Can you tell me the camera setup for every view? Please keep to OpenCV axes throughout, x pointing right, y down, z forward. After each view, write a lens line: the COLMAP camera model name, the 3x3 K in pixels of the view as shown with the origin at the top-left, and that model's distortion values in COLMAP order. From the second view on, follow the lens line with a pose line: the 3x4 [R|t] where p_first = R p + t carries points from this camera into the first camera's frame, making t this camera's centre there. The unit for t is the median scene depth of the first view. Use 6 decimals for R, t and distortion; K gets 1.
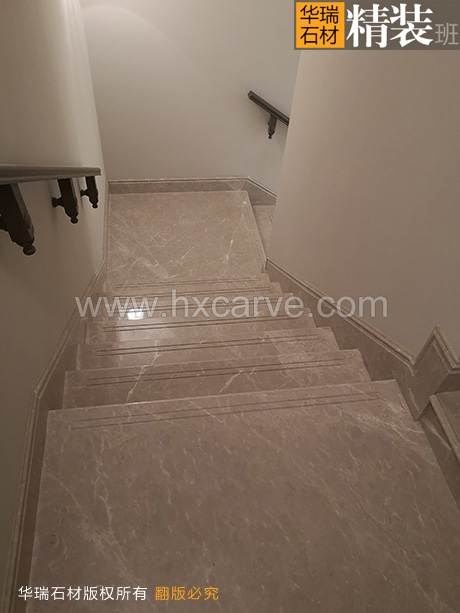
lens RADIAL K [[486.3, 0, 233.0], [0, 486.3, 304.2], [0, 0, 1]] dist [0.004941, -0.001984]
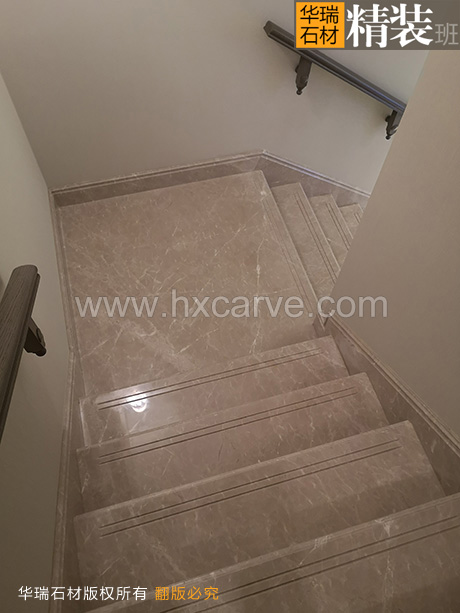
lens RADIAL K [[486.3, 0, 231.4], [0, 486.3, 301.9], [0, 0, 1]] dist [0.004941, -0.001984]
pose [[0.990989, -0.129090, 0.035741, -0.064076], [0.118313, 0.968690, 0.218272, -0.221109], [-0.062799, -0.212076, 0.975233, 0.328669]]
